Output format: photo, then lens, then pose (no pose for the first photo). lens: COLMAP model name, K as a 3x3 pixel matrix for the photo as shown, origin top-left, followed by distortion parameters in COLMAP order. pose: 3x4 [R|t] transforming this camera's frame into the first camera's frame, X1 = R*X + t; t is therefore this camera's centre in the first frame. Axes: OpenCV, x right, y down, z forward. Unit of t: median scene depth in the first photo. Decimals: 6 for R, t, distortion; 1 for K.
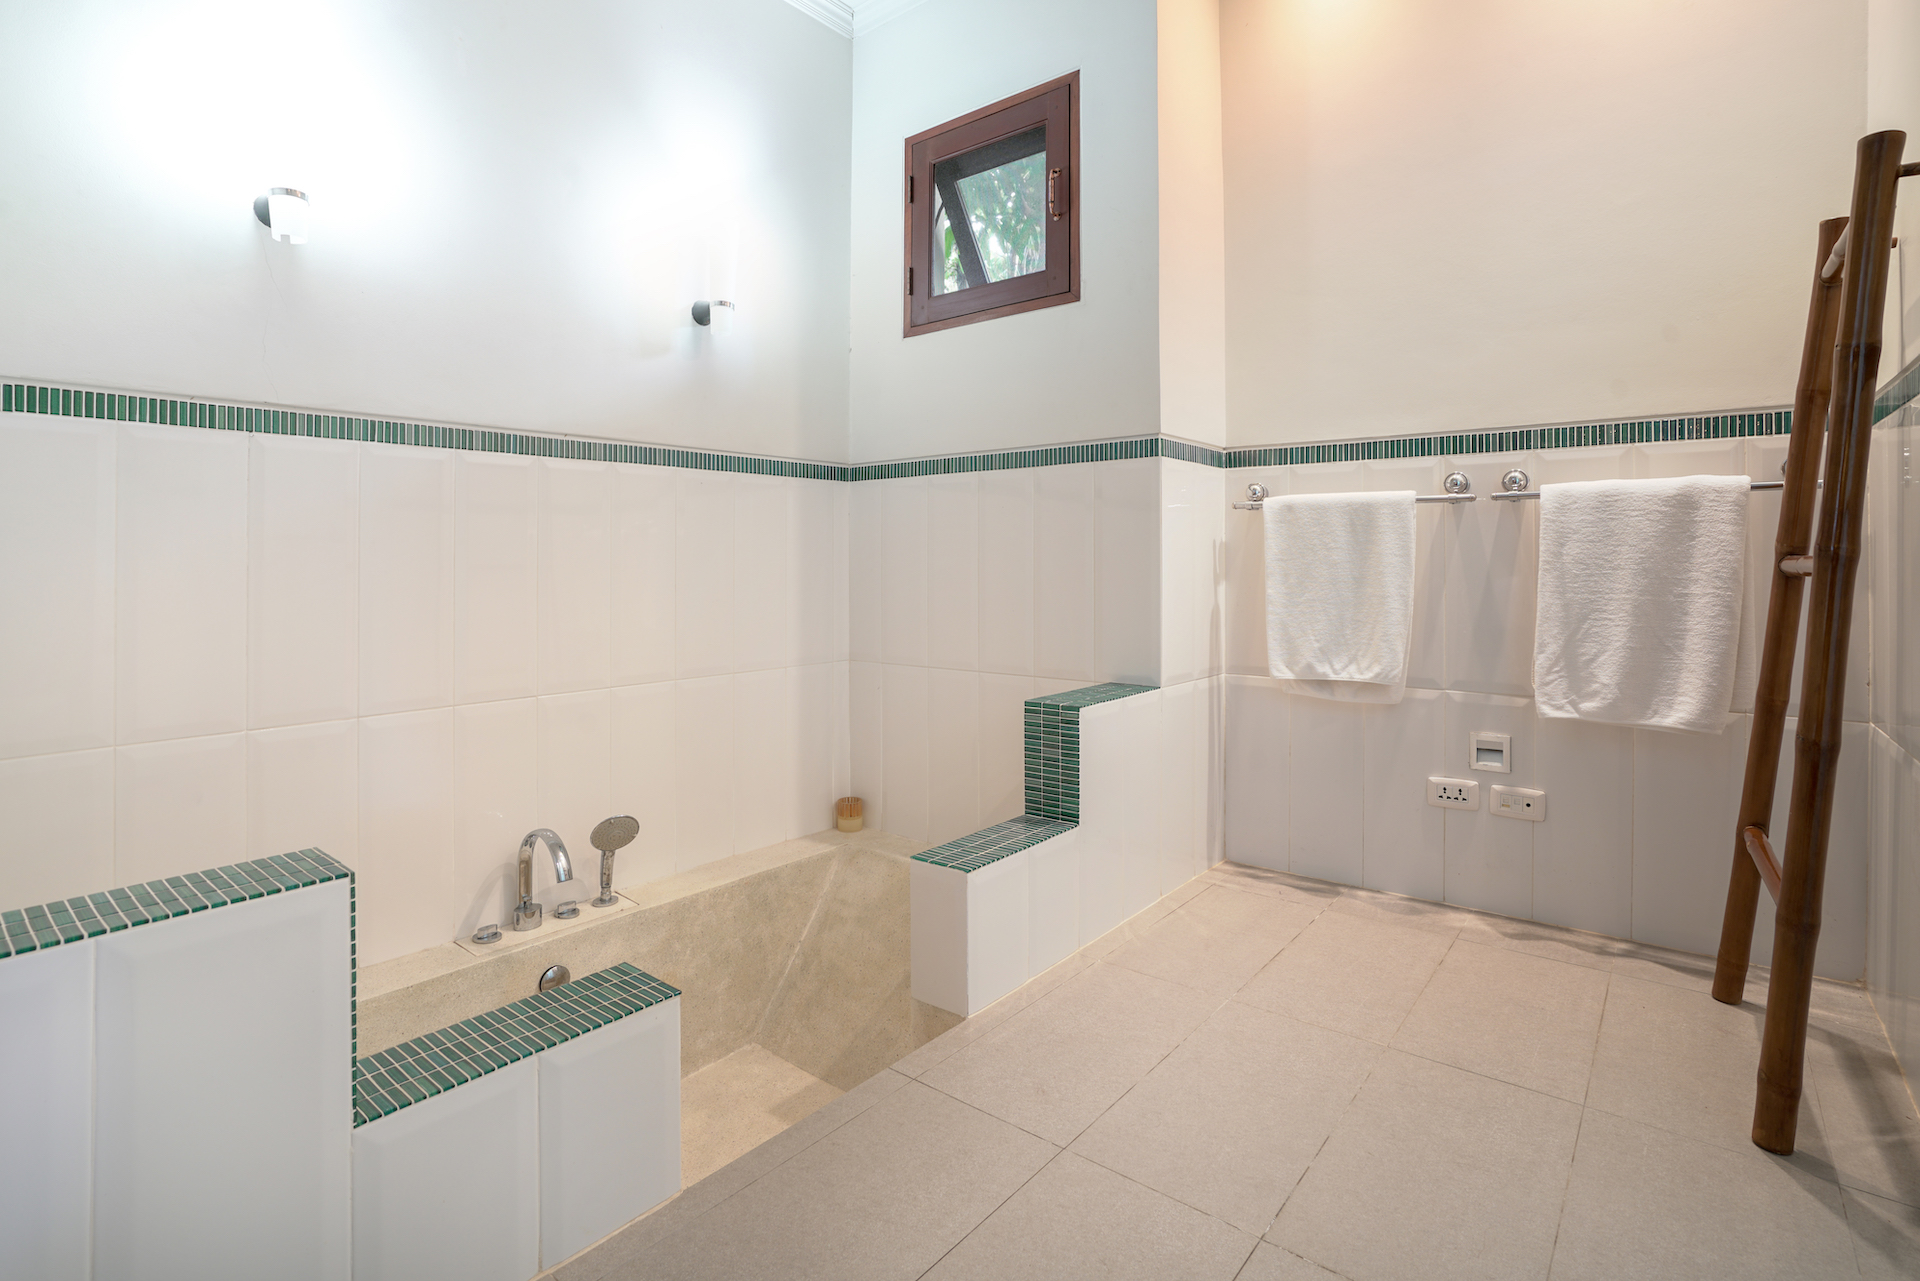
lens RADIAL K [[933.6, 0, 962.3], [0, 933.6, 545.2], [0, 0, 1]] dist [-0.047720, 0.008056]
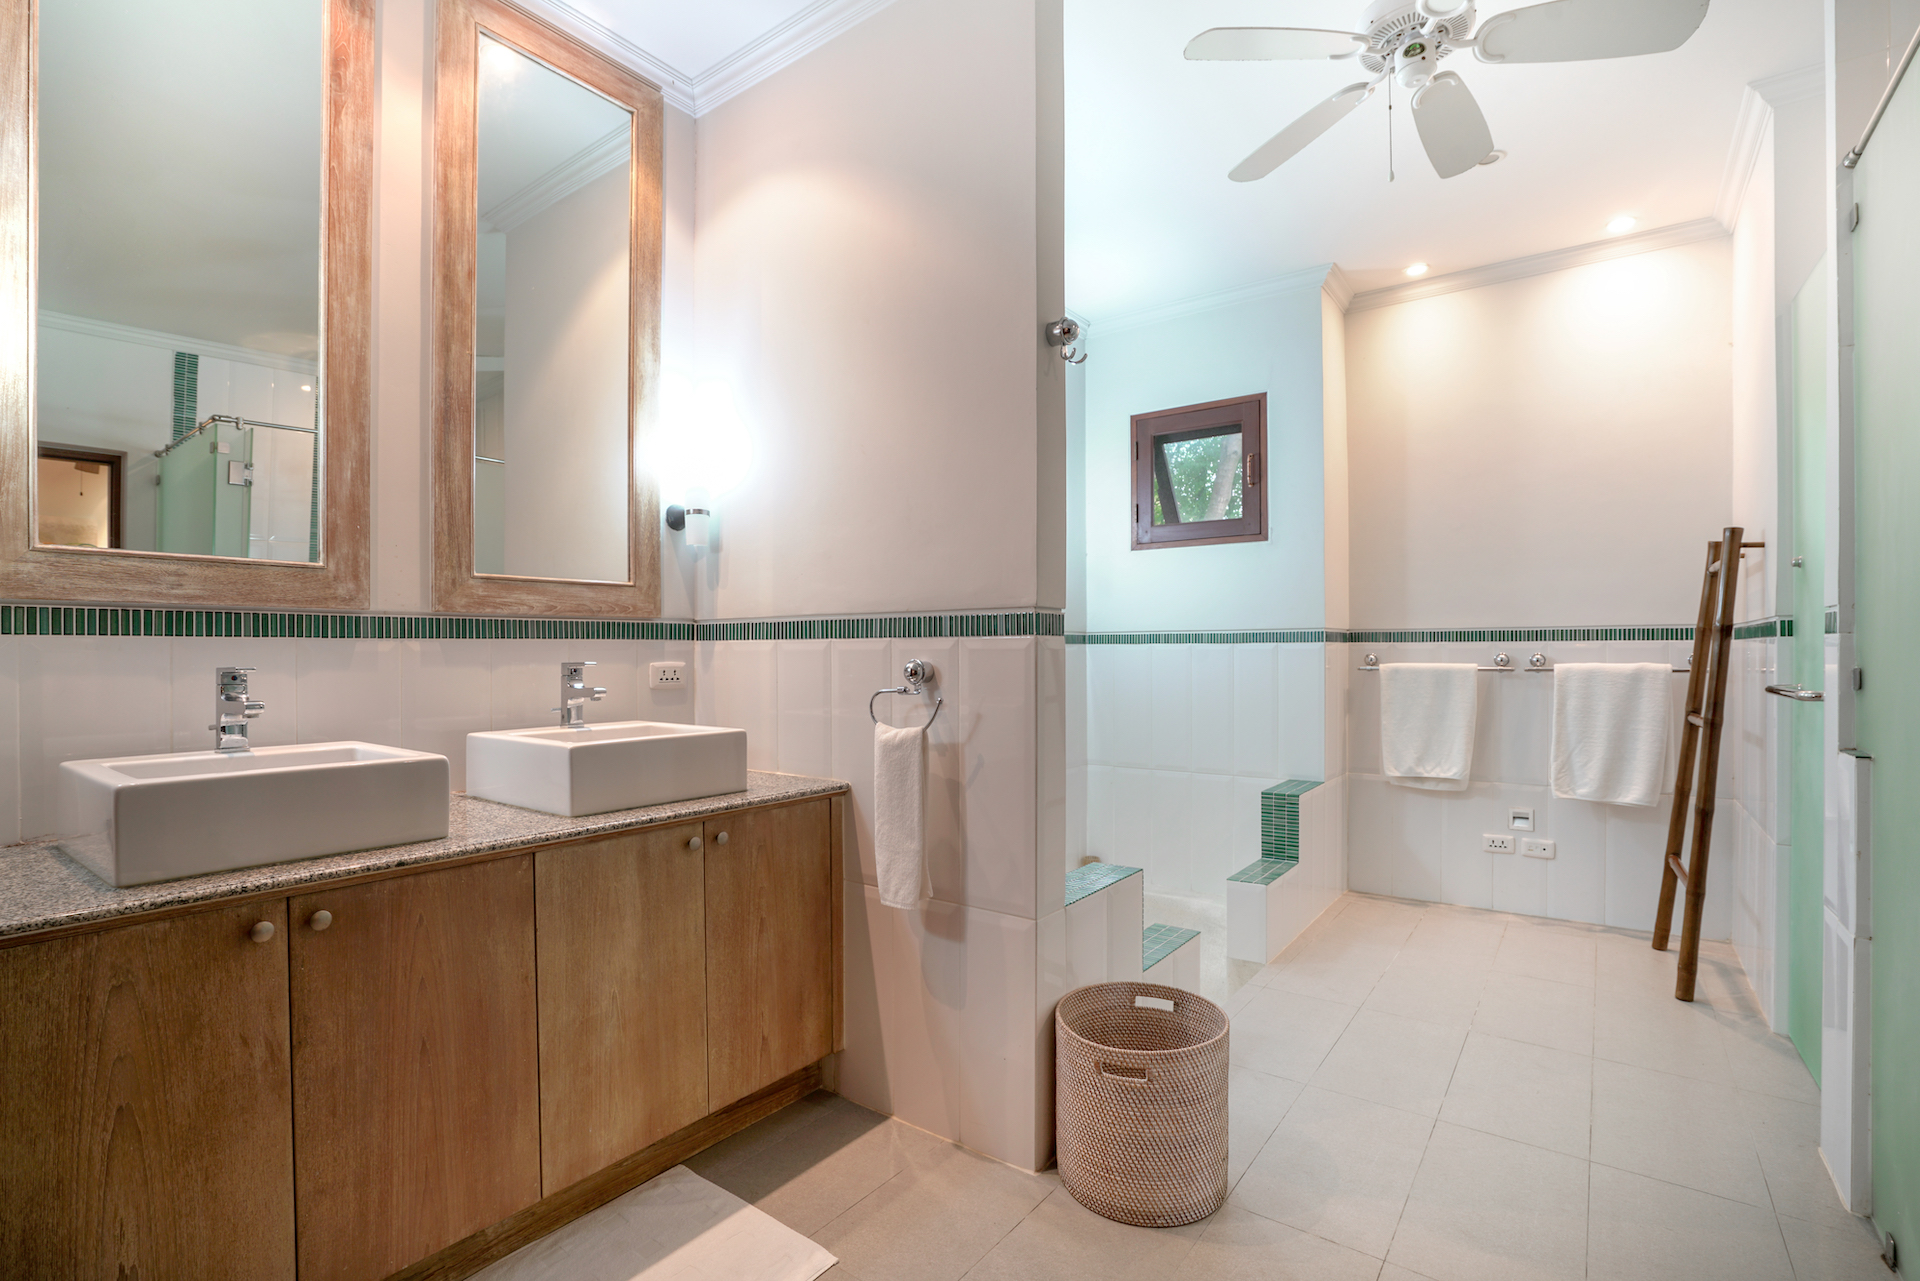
lens RADIAL K [[922.3, 0, 960.0], [0, 922.3, 640.5], [0, 0, 1]] dist [-0.030329, 0.000601]
pose [[0.998179, -0.000819, 0.060312, -0.600062], [0.000290, 0.999962, 0.008766, -0.127405], [-0.060317, -0.008733, 0.998141, -0.656859]]
